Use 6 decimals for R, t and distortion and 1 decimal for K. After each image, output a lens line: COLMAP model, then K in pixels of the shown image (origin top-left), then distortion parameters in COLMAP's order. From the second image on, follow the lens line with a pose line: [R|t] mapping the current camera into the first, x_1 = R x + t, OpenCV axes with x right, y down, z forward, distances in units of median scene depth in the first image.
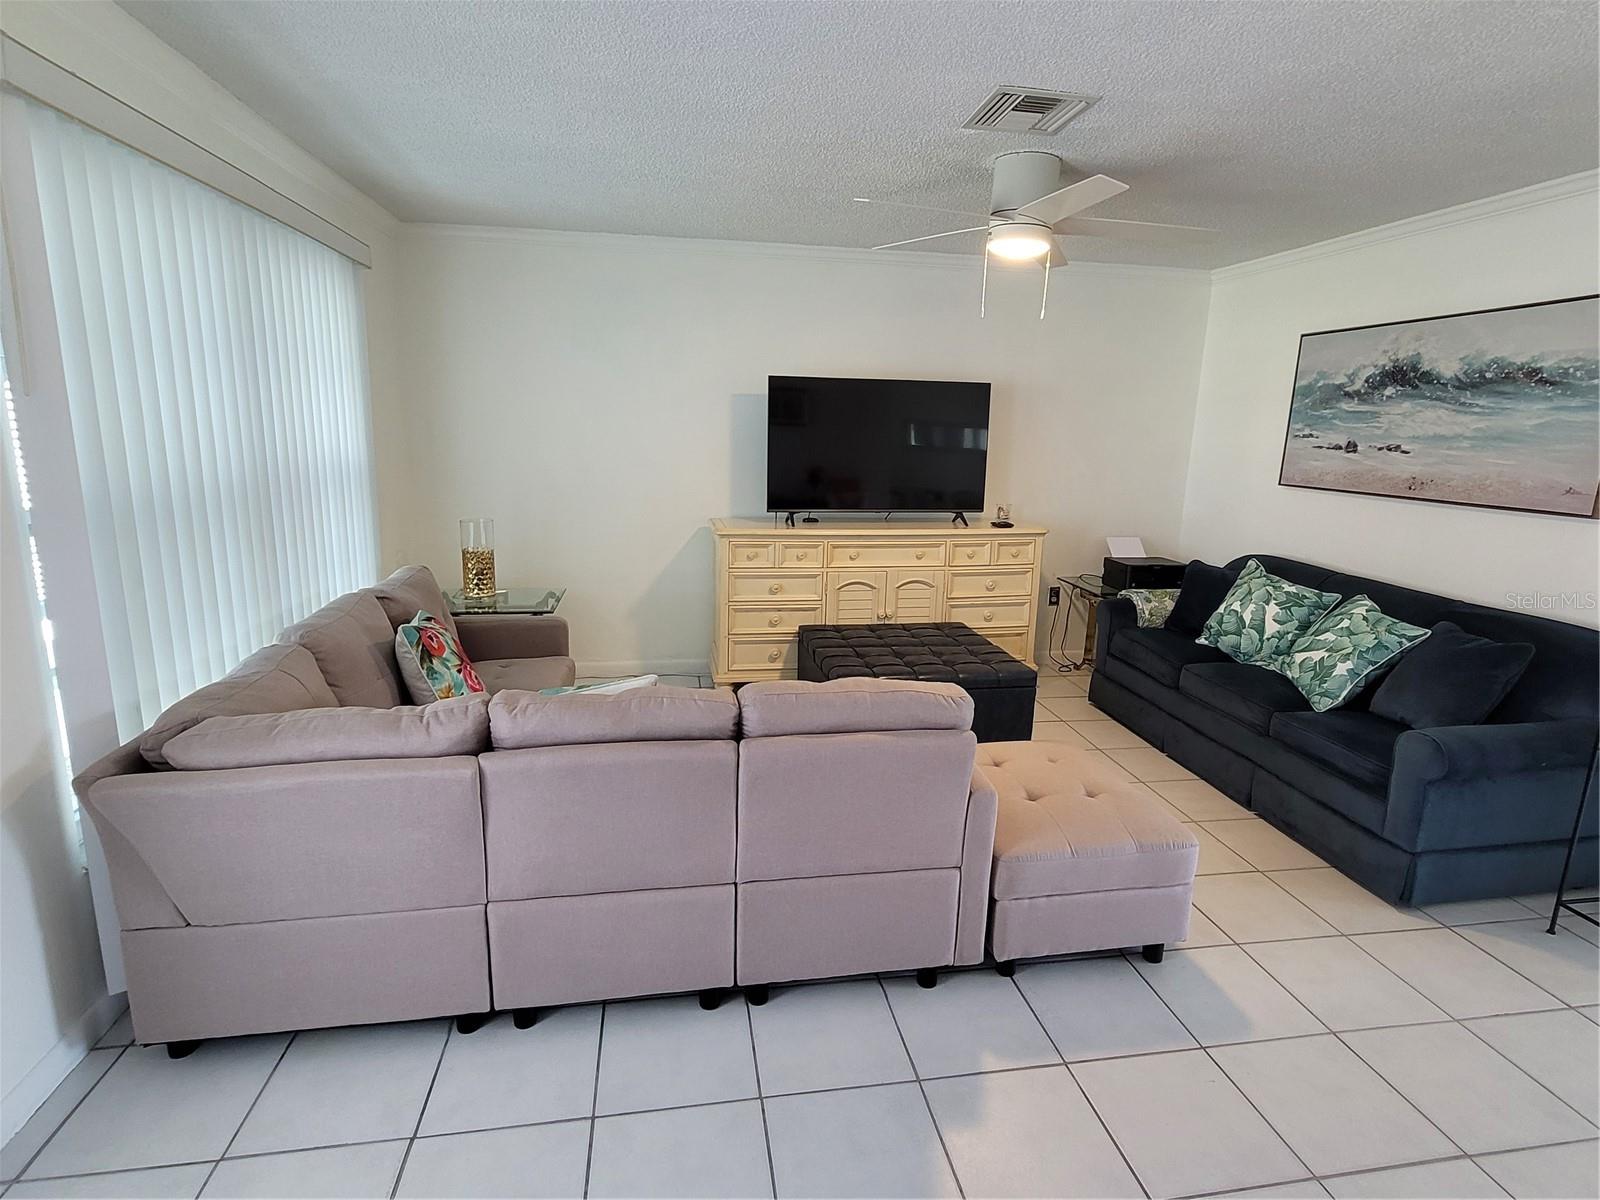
lens RADIAL K [[826.8, 0, 807.6], [0, 826.8, 595.8], [0, 0, 1]] dist [-0.000856, -0.001336]
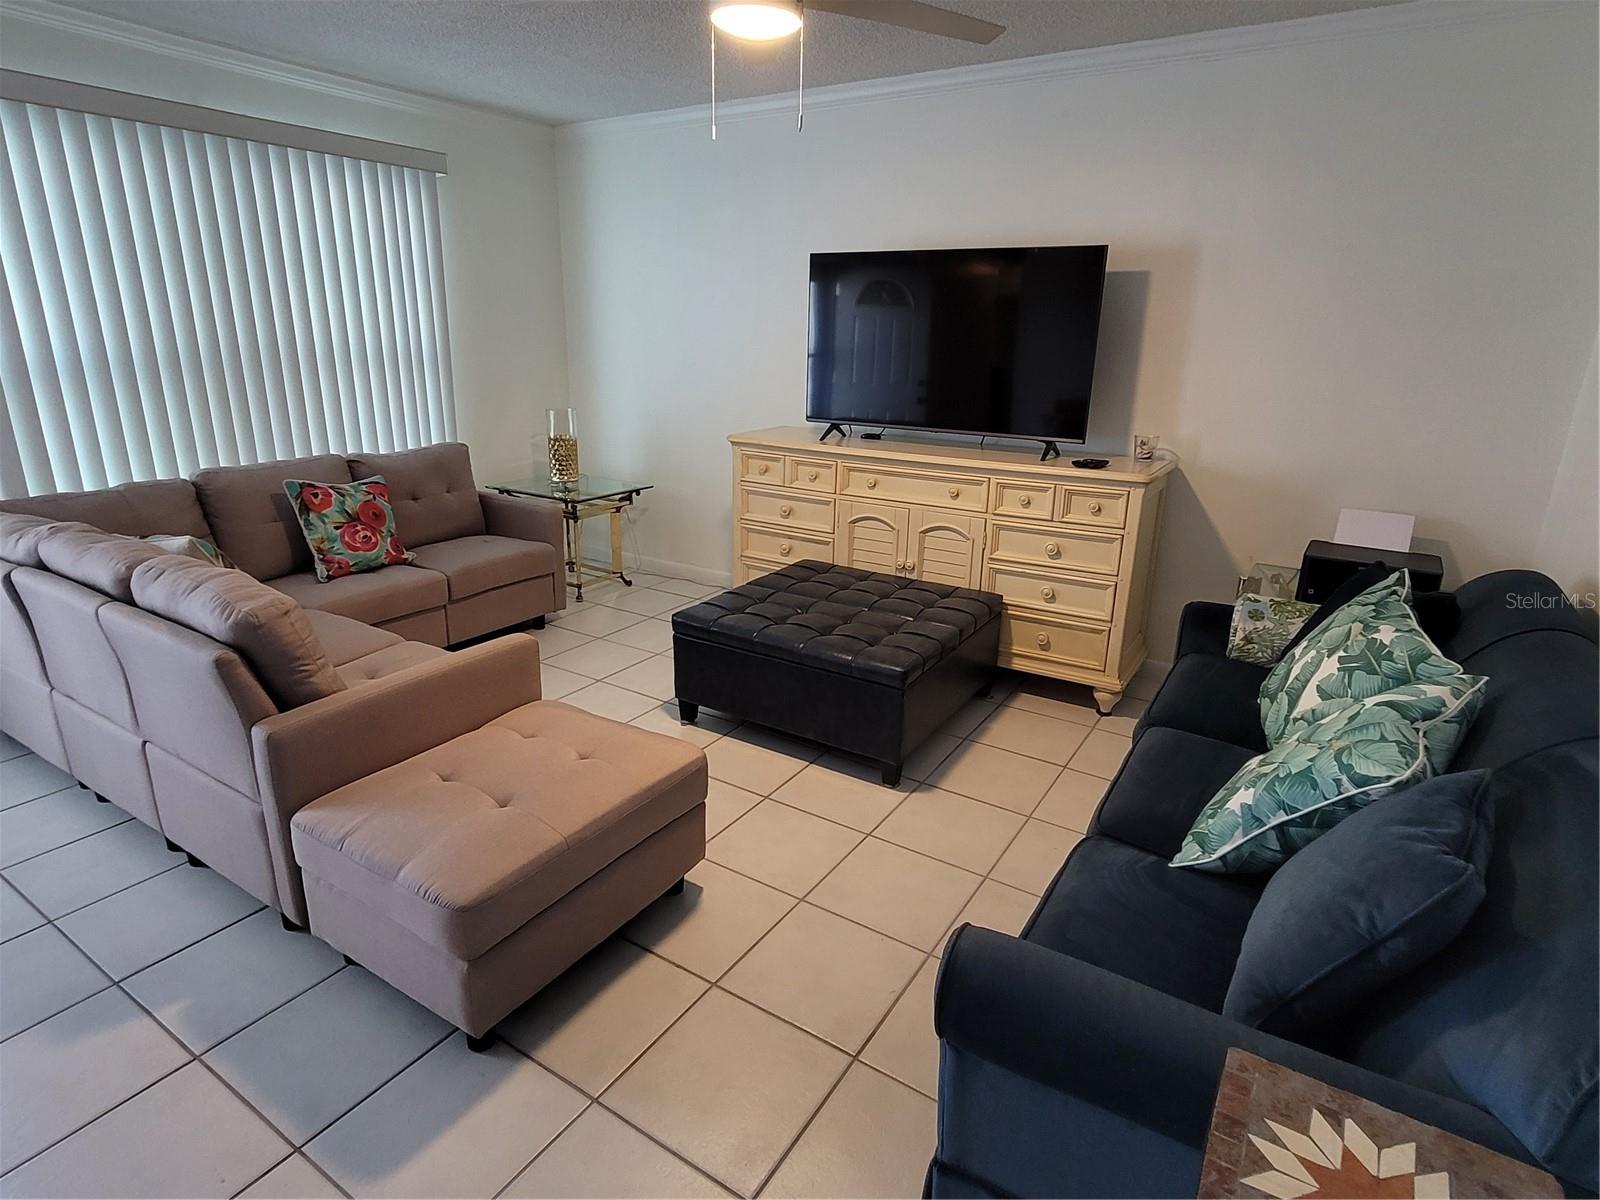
lens RADIAL K [[865.2, 0, 805.0], [0, 865.2, 594.9], [0, 0, 1]] dist [-0.001247, 0.000568]
pose [[0.742720, 0.191991, -0.641487, 0.651596], [-0.140342, 0.981369, 0.131225, -0.050907], [0.654729, -0.007435, 0.755827, 0.390887]]
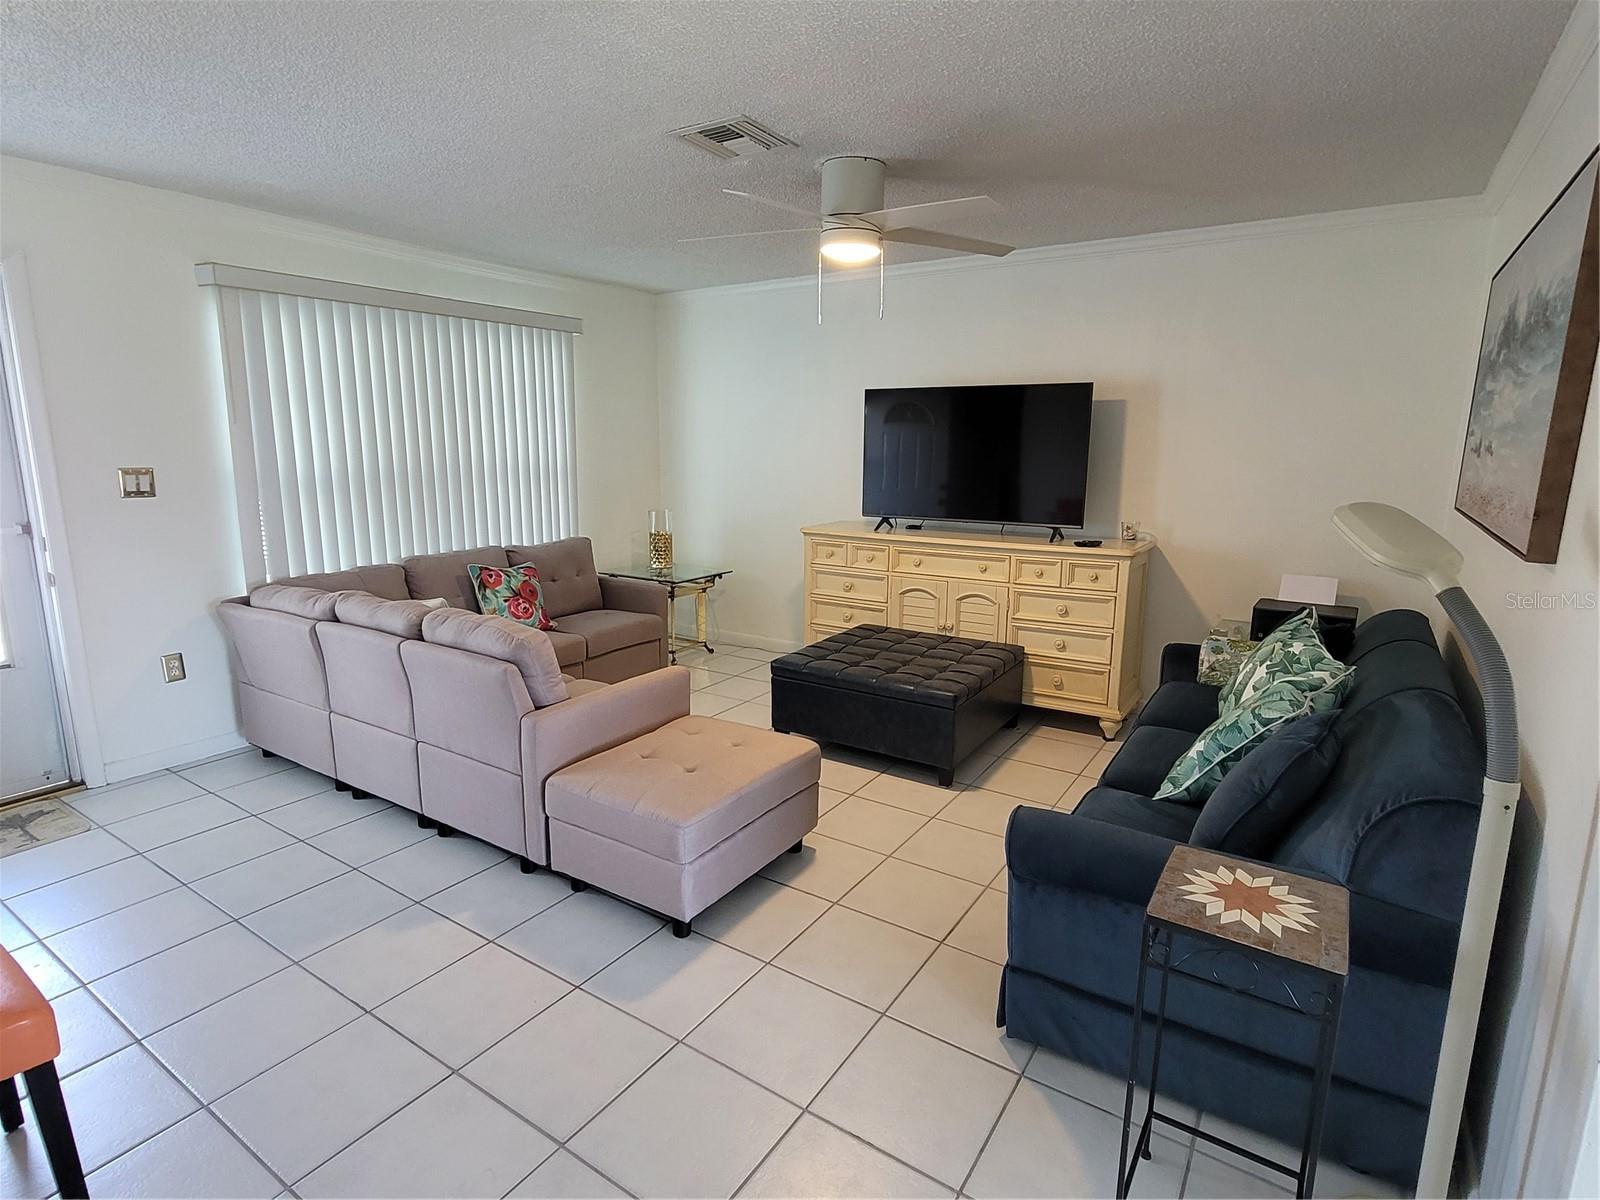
lens RADIAL K [[826.8, 0, 807.6], [0, 826.8, 595.8], [0, 0, 1]] dist [-0.000856, -0.001336]
pose [[0.733815, 0.109353, -0.670491, 0.745488], [-0.128198, 0.991518, 0.021404, -0.014802], [0.667144, 0.070249, 0.741609, 0.193801]]
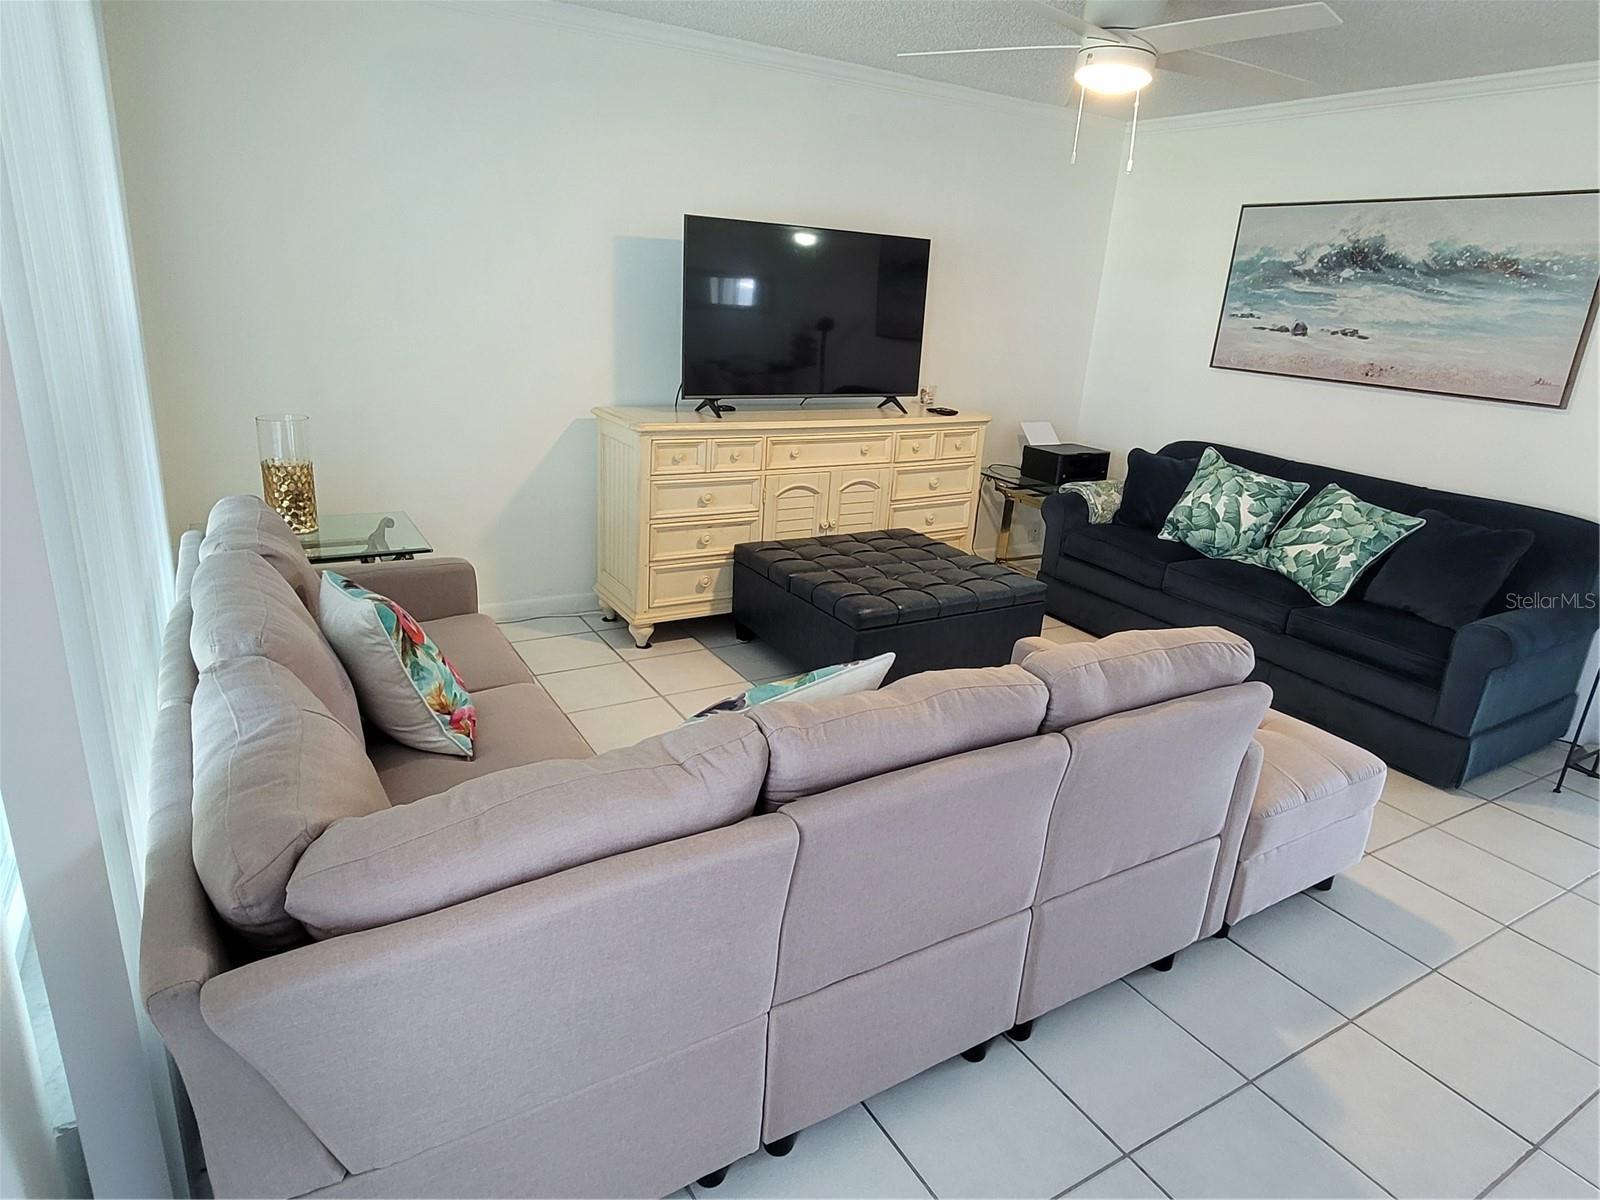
lens RADIAL K [[939.6, 0, 808.7], [0, 939.6, 595.4], [0, 0, 1]] dist [-0.003711, -0.000770]
pose [[0.931261, -0.081481, 0.355126, -0.313457], [0.035888, 0.990447, 0.133140, -0.038878], [-0.362582, -0.111243, 0.925289, 0.154676]]
